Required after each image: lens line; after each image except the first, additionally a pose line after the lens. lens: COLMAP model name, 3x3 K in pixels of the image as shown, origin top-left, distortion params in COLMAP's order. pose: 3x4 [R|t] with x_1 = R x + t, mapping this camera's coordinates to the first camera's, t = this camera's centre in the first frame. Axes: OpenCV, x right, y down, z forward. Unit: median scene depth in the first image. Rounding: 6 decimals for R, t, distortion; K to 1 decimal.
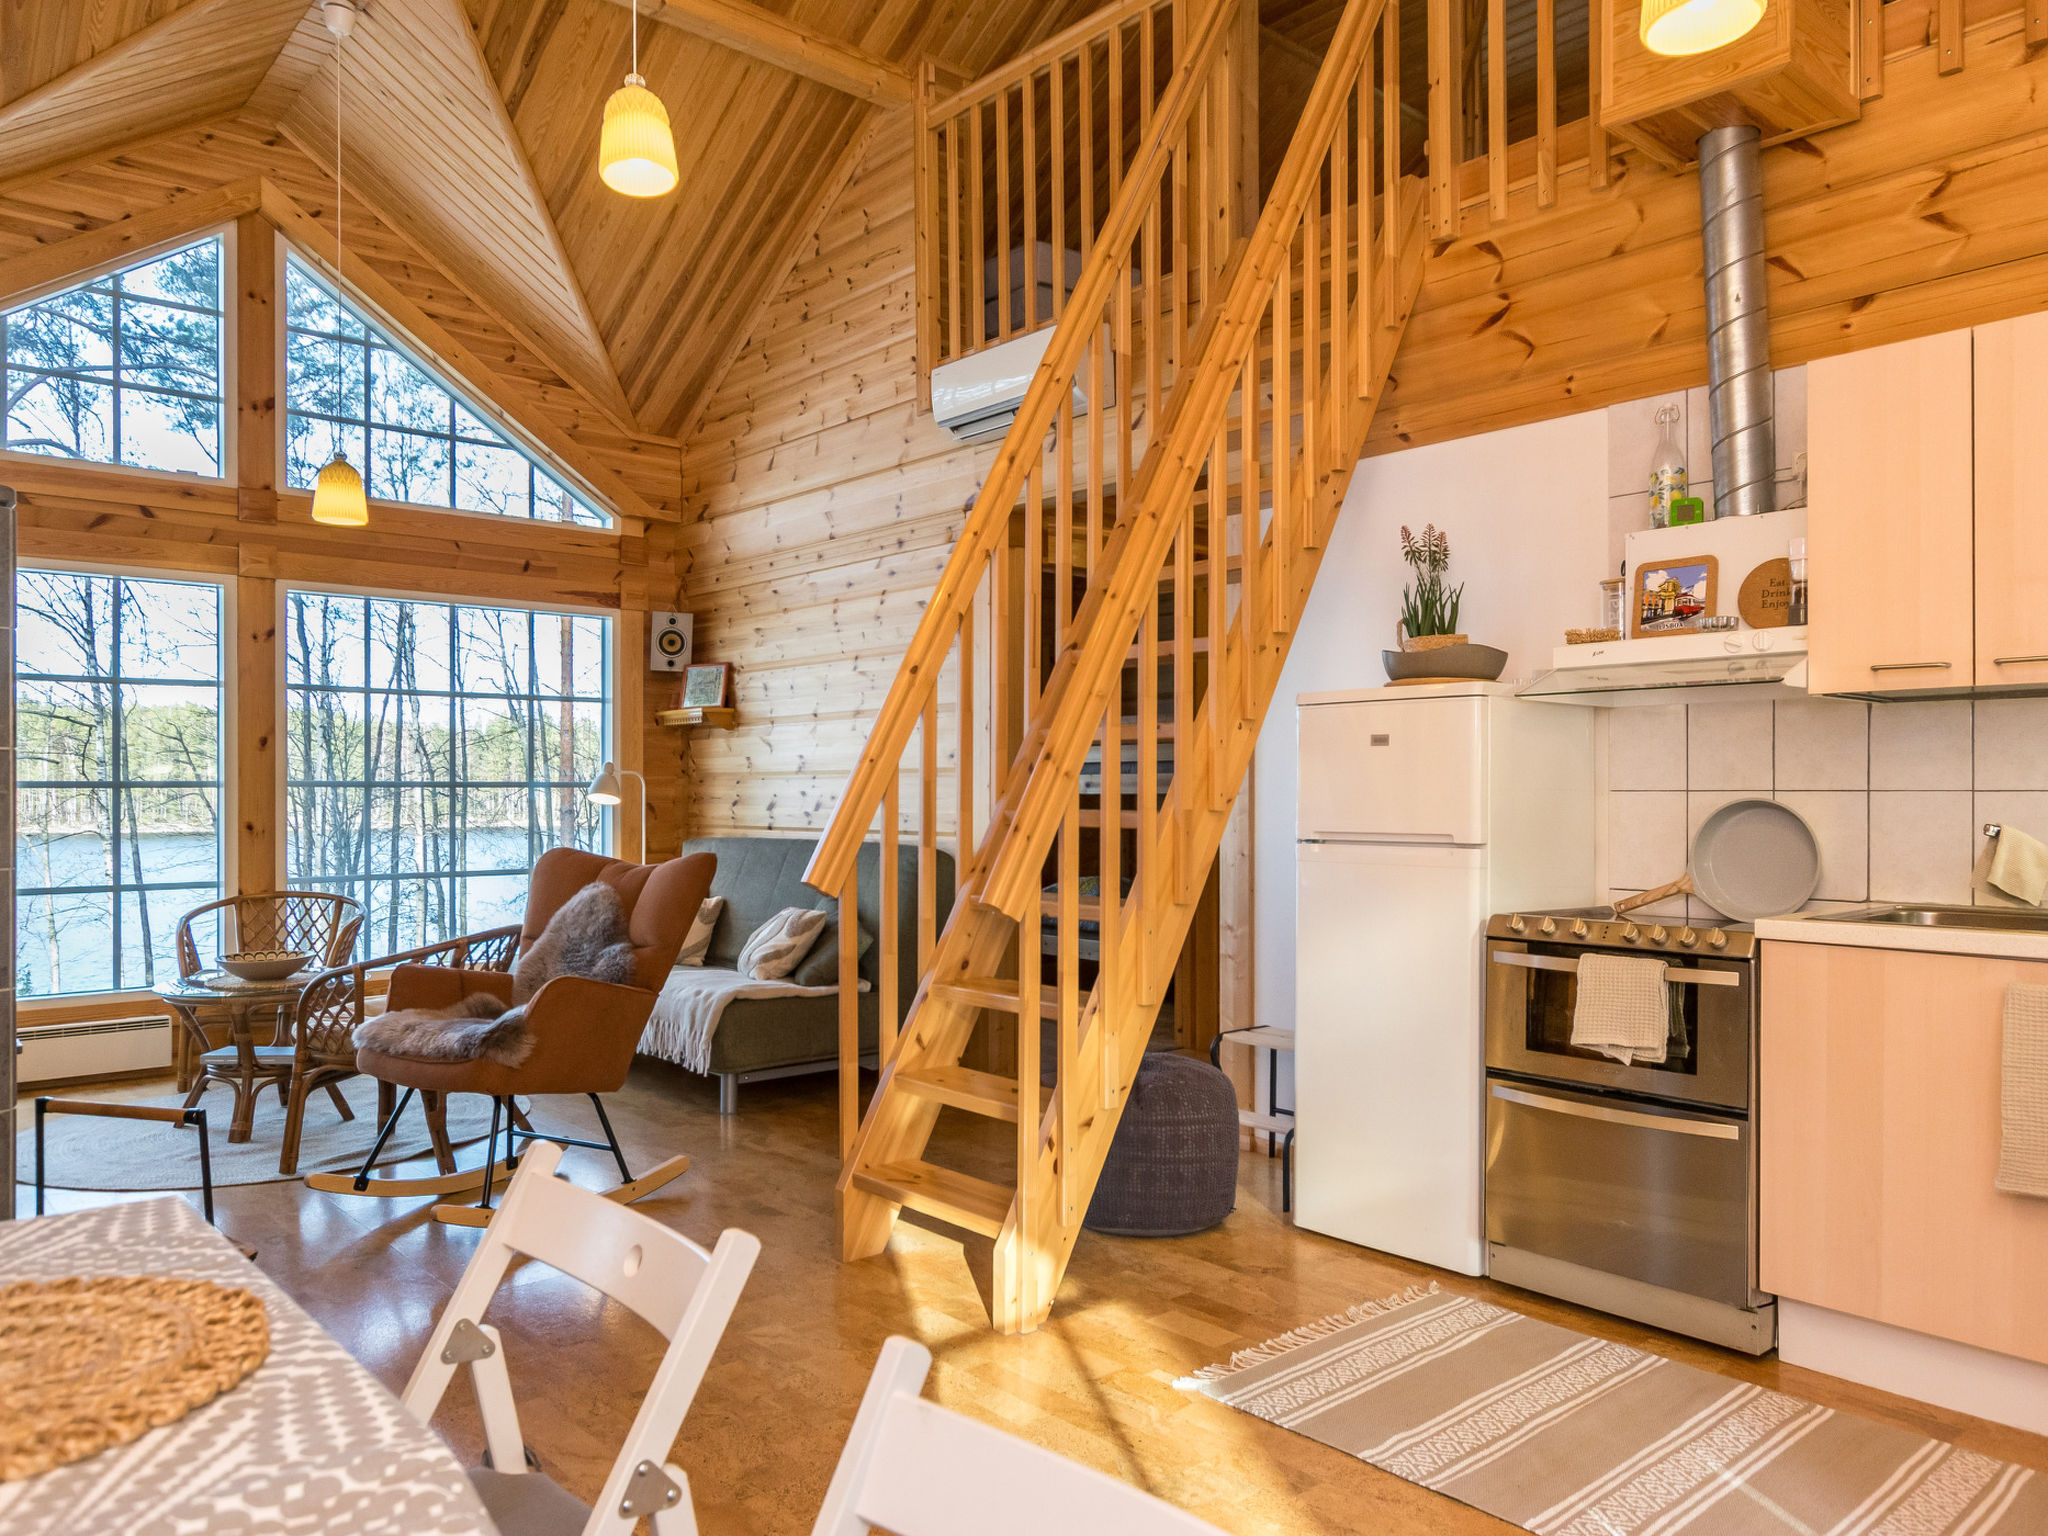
lens RADIAL K [[1409.8, 0, 1024.0], [0, 1409.8, 768.0], [0, 0, 1]] dist [-0.011812, -0.005754]
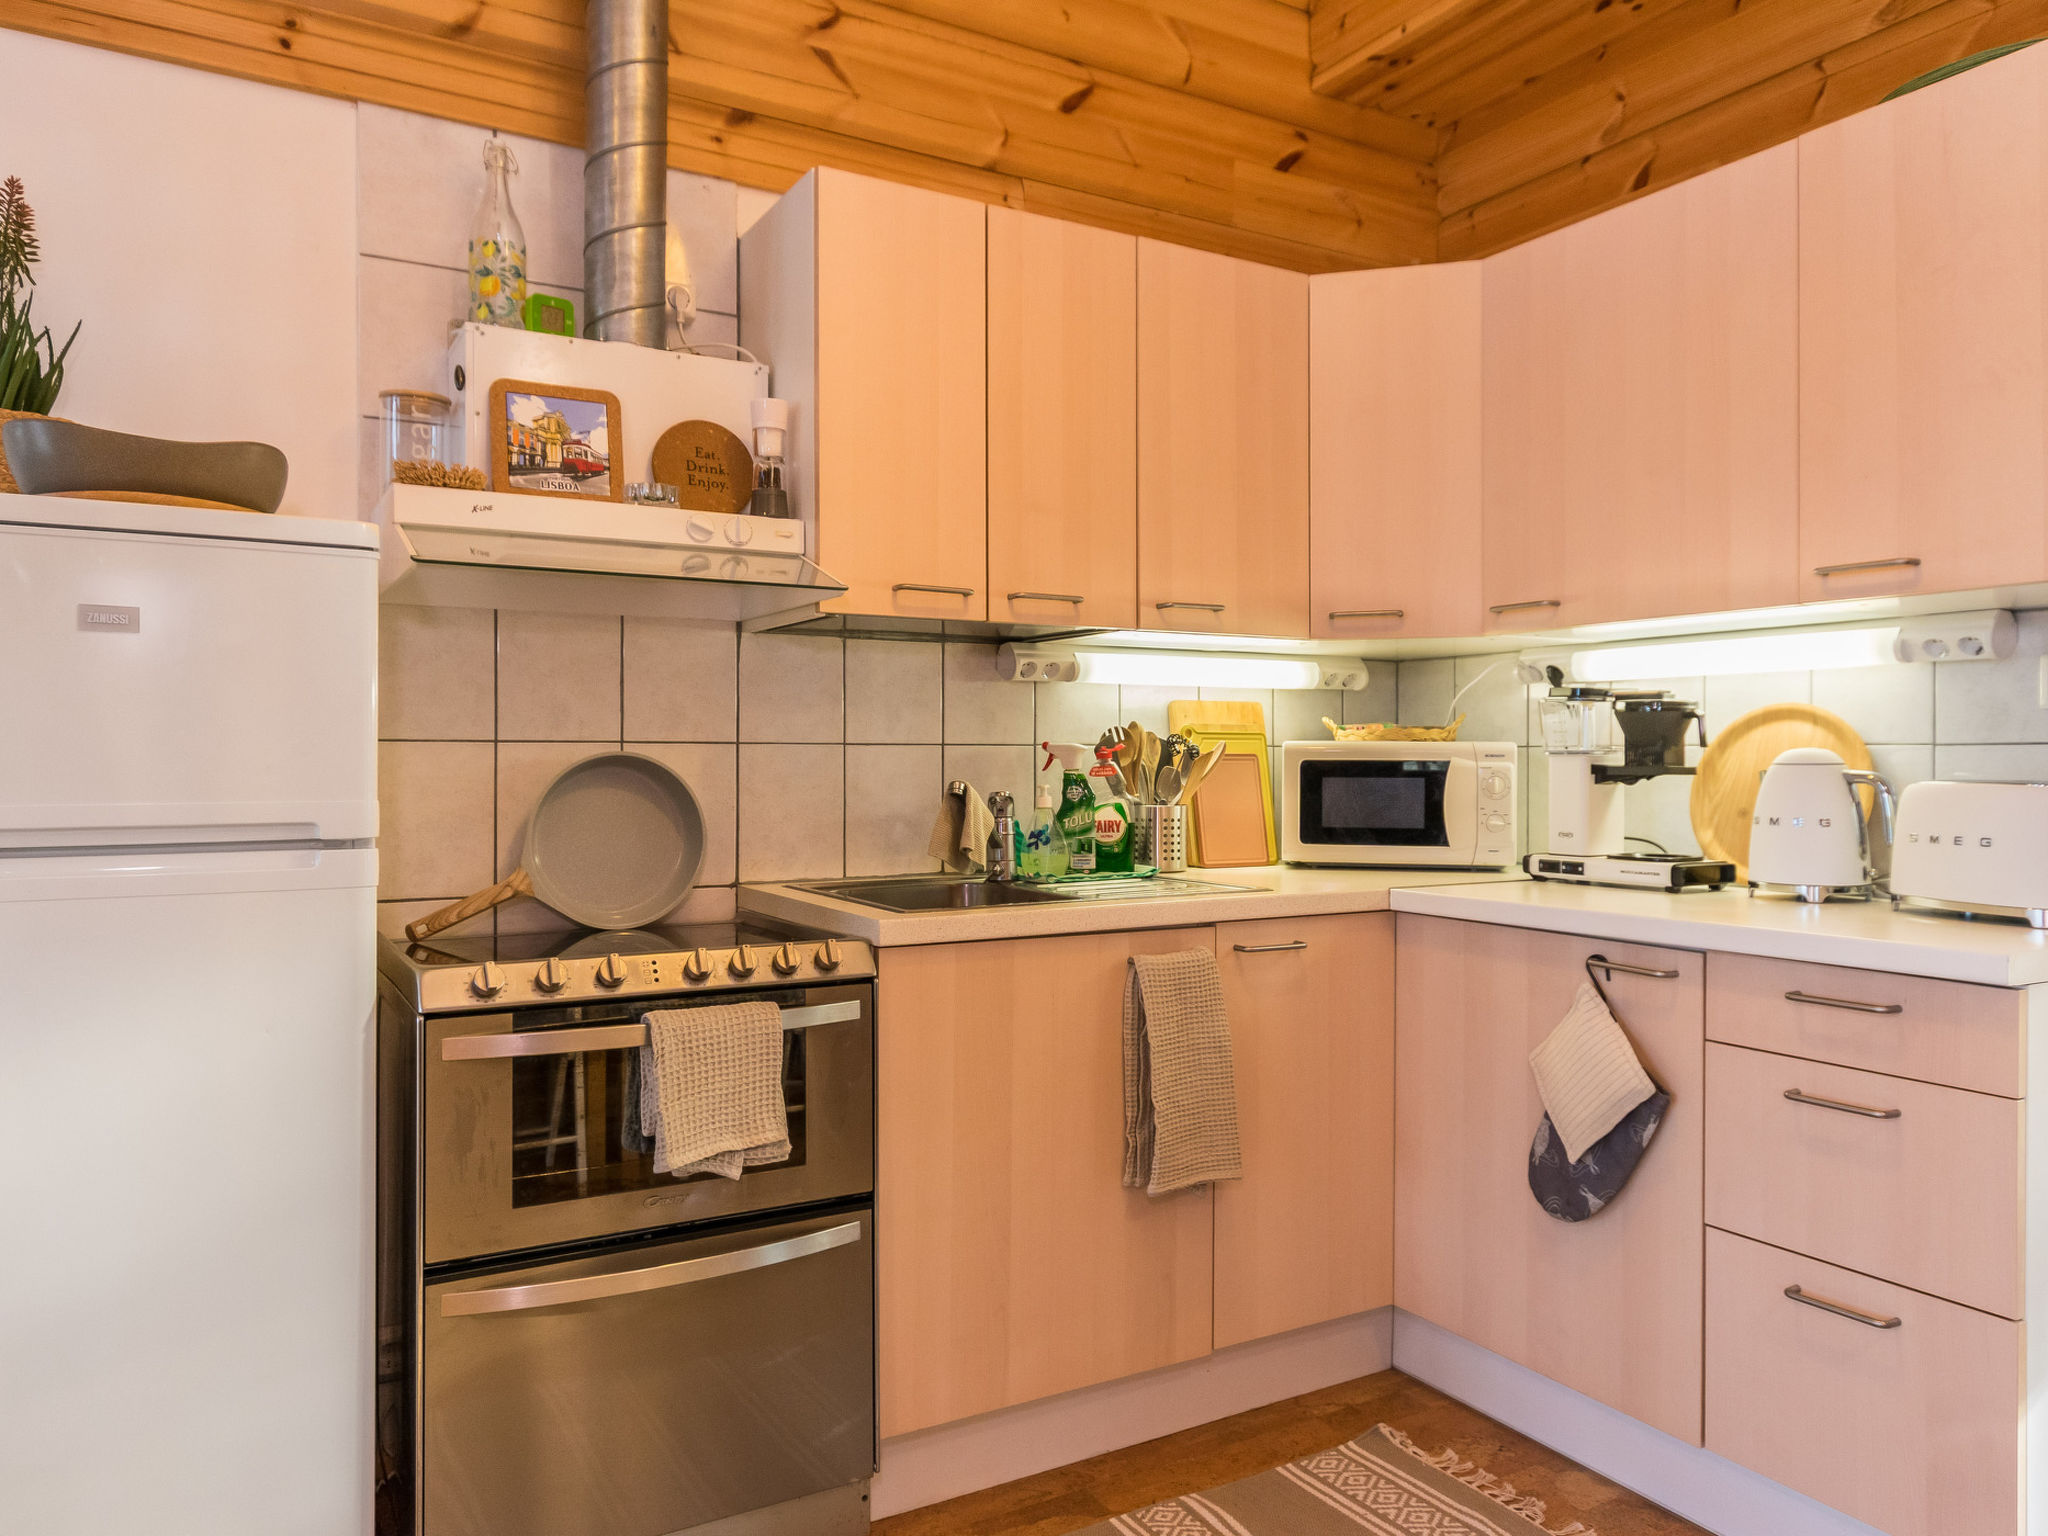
lens RADIAL K [[1409.8, 0, 1024.0], [0, 1409.8, 768.0], [0, 0, 1]] dist [-0.011812, -0.005754]
pose [[0.177877, -0.002260, 0.984050, -0.147376], [-0.014812, 0.999878, 0.004974, 0.023502], [-0.983941, -0.015461, 0.177822, 0.718264]]
